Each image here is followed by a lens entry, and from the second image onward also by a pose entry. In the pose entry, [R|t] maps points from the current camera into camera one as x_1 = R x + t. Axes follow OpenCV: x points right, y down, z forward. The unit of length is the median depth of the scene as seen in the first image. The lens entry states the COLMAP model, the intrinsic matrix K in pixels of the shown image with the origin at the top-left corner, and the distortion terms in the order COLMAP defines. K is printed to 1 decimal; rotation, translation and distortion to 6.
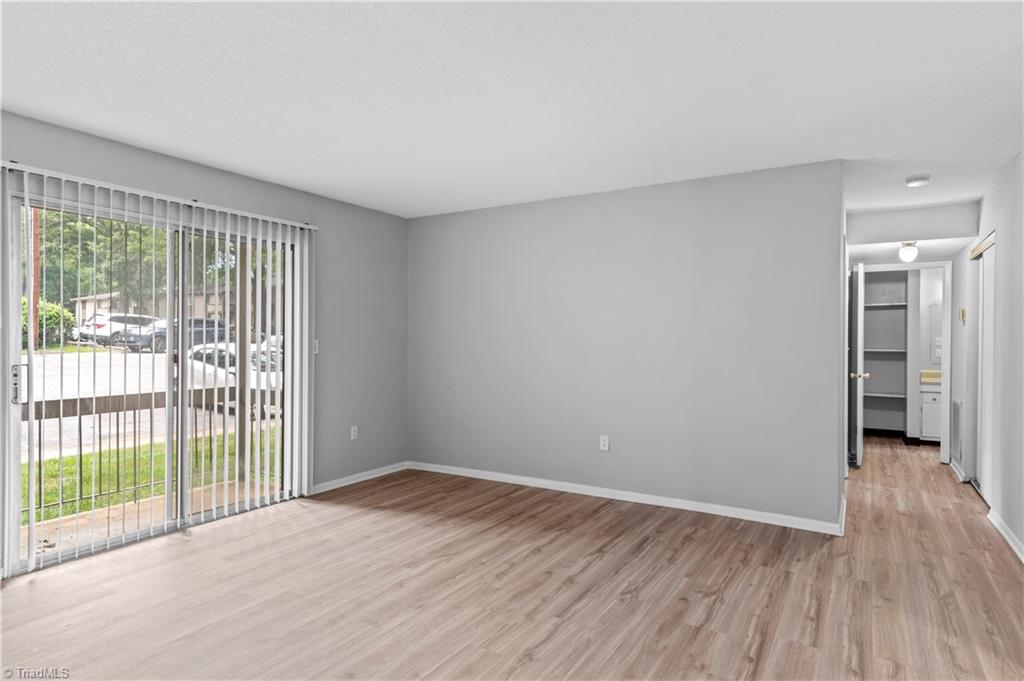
lens RADIAL K [[574.8, 0, 529.3], [0, 574.8, 337.3], [0, 0, 1]] dist [0.004419, 0.002333]
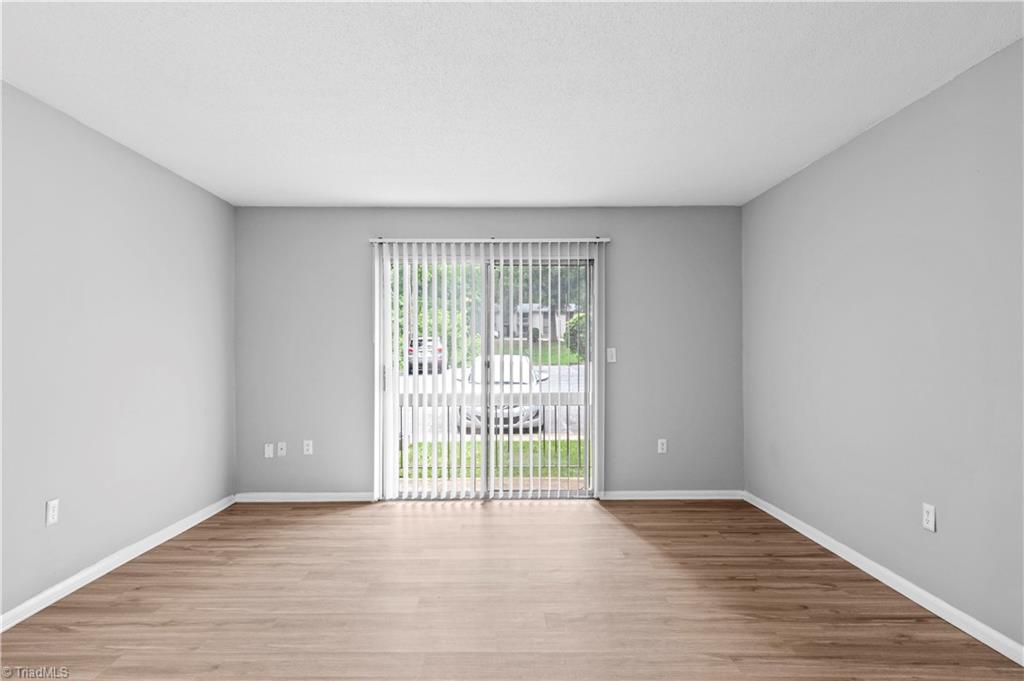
lens RADIAL K [[583.2, 0, 497.1], [0, 583.2, 345.8], [0, 0, 1]] dist [0.002619, 0.002315]
pose [[0.503173, -0.014905, -0.864057, 0.507117], [0.010425, 0.999883, -0.011177, 0.011573], [0.864123, -0.003384, 0.503270, 0.369167]]
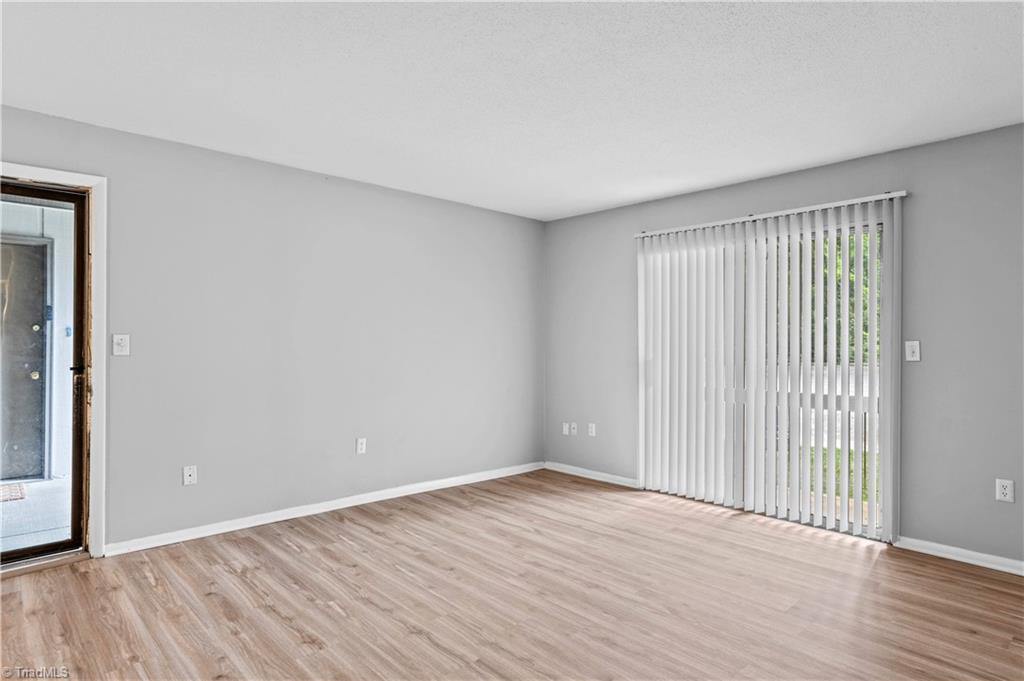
lens RADIAL K [[574.8, 0, 529.3], [0, 574.8, 337.3], [0, 0, 1]] dist [0.004419, 0.002333]
pose [[-0.273068, -0.014201, -0.961890, 0.576944], [0.000013, 0.999891, -0.014766, 0.011763], [0.961995, -0.004045, -0.273038, 0.878630]]
